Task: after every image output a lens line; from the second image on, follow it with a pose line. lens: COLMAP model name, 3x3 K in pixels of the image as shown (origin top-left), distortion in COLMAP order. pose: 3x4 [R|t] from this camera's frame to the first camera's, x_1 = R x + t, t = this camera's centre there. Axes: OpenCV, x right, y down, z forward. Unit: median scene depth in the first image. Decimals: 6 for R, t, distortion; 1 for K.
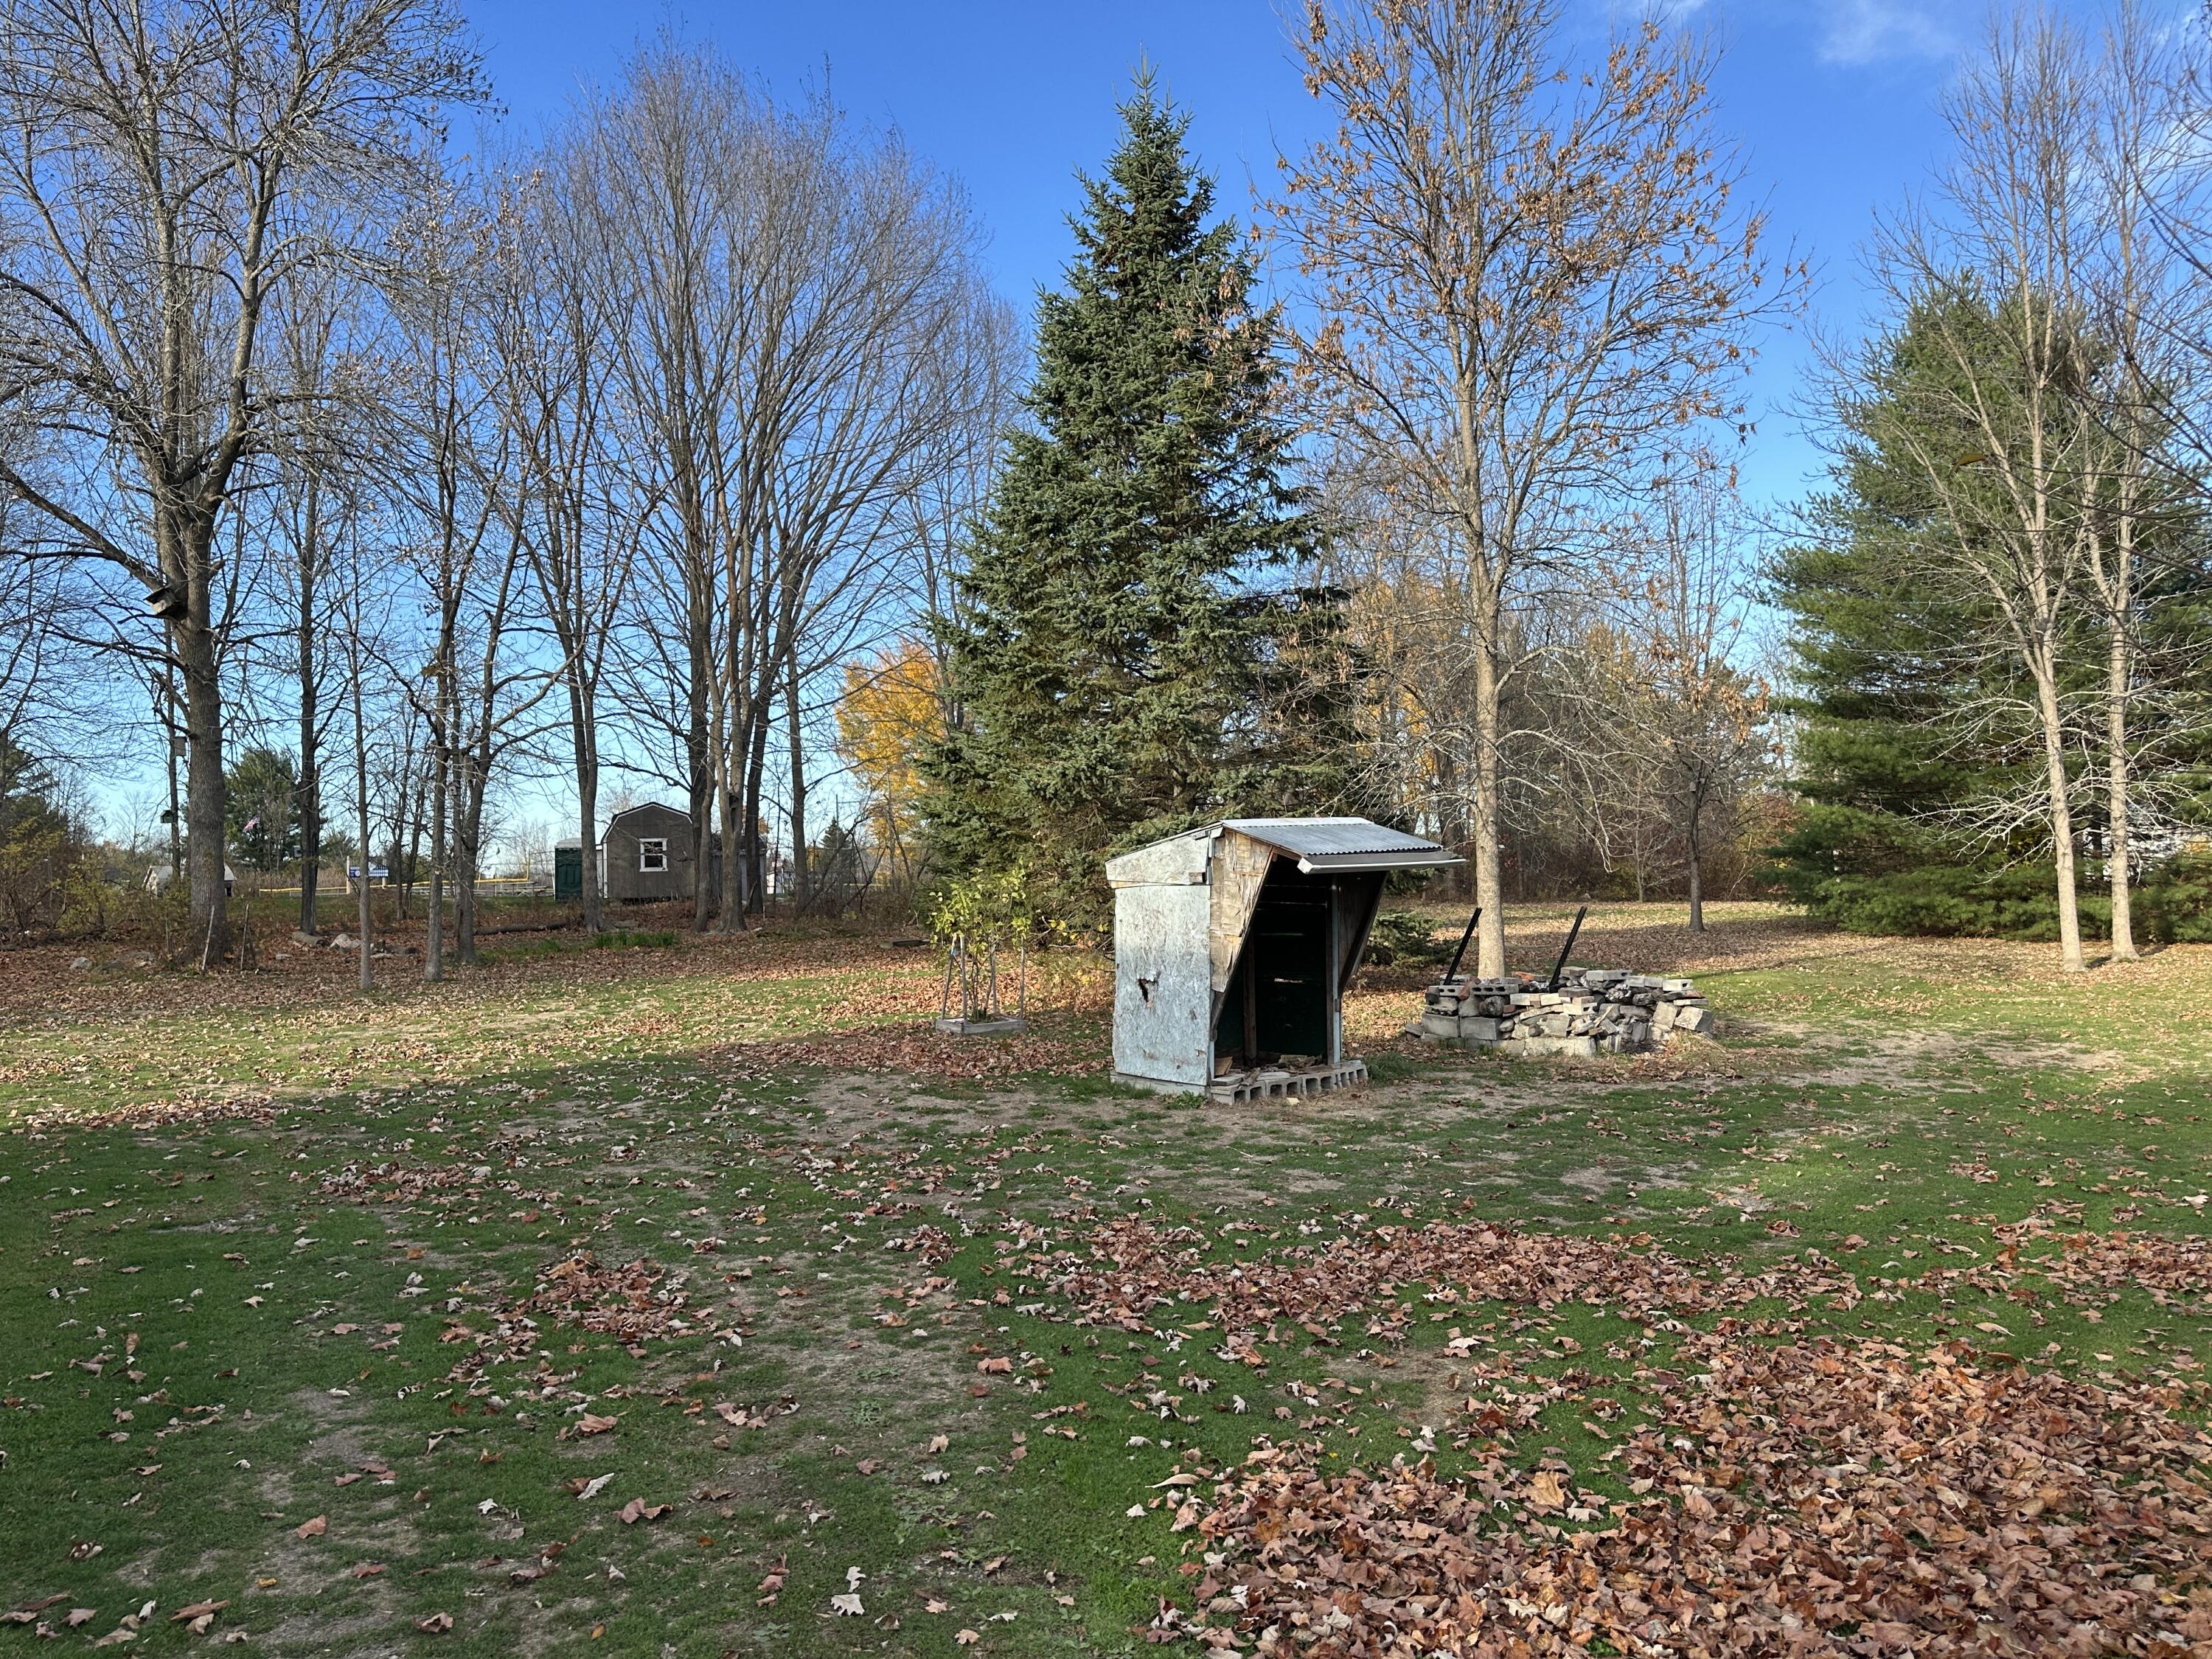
lens RADIAL K [[1562.7, 0, 1105.9], [0, 1562.7, 833.6], [0, 0, 1]] dist [0.057331, -0.022526]
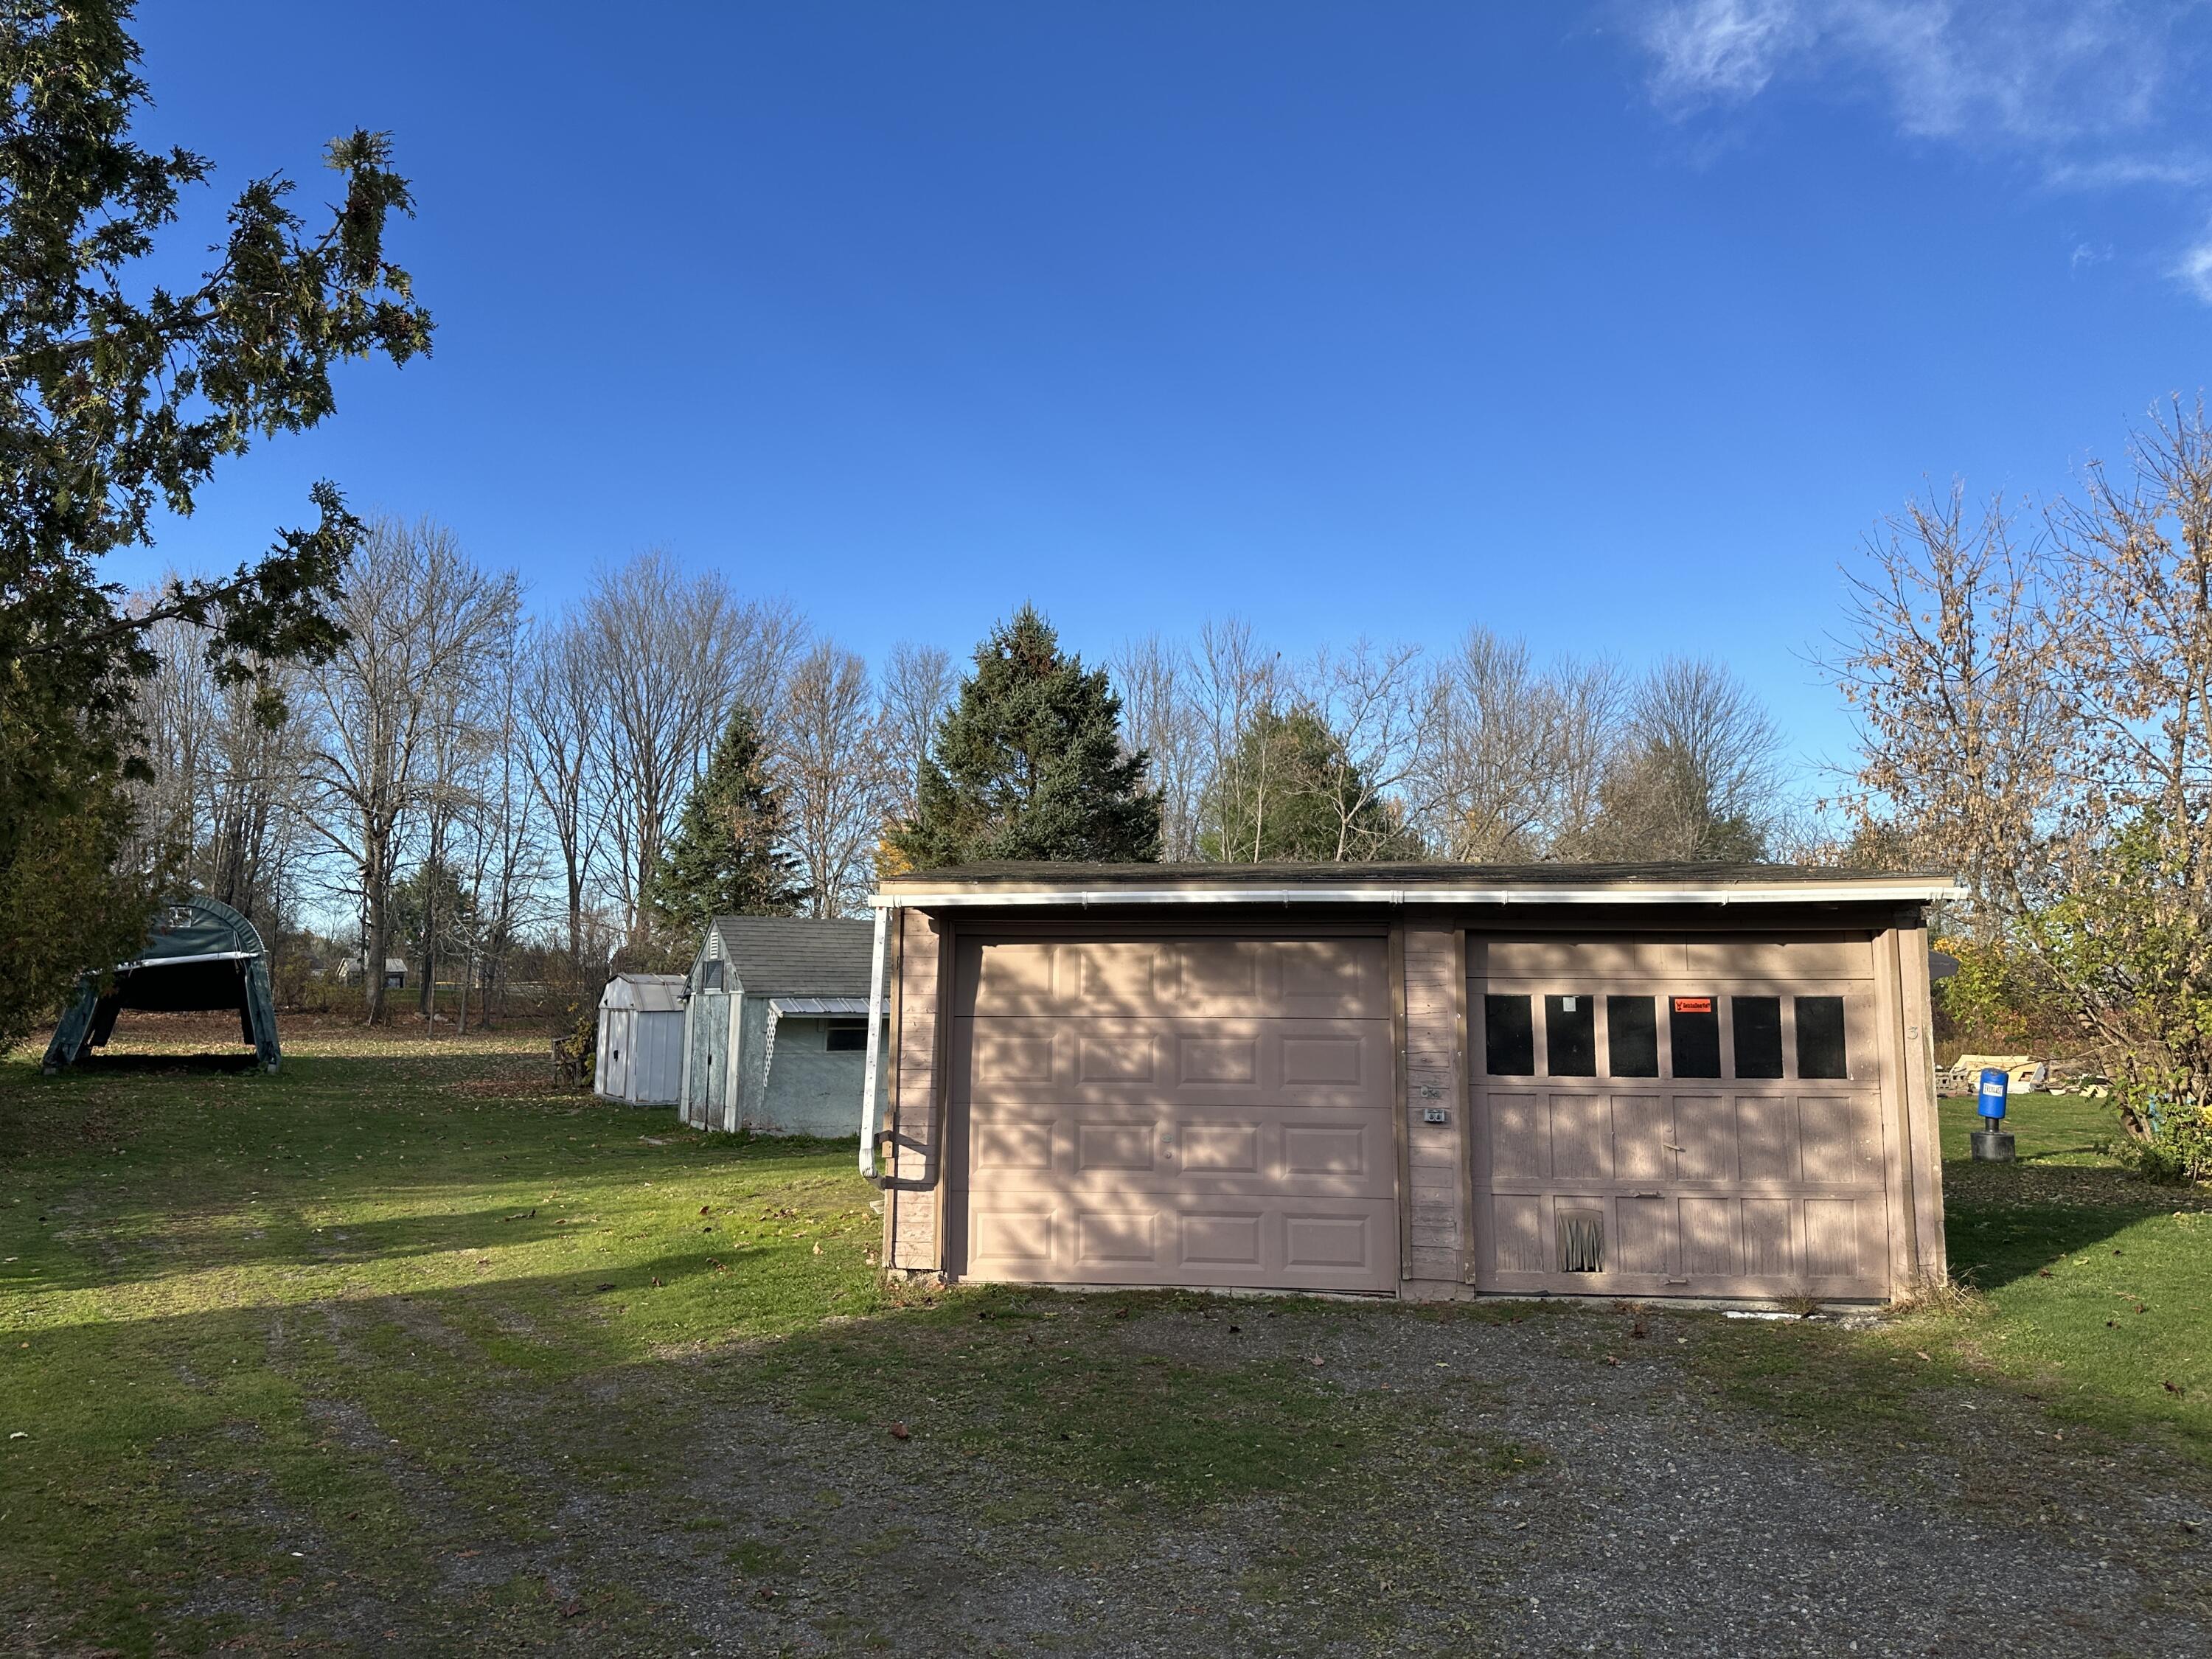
lens RADIAL K [[1562.7, 0, 1118.0], [0, 1562.7, 829.2], [0, 0, 1]] dist [0.057331, -0.022526]
pose [[0.995507, 0.038726, -0.086411, 0.640197], [-0.044756, 0.996614, -0.068969, -0.083478], [0.083448, 0.072526, 0.993869, -1.103209]]
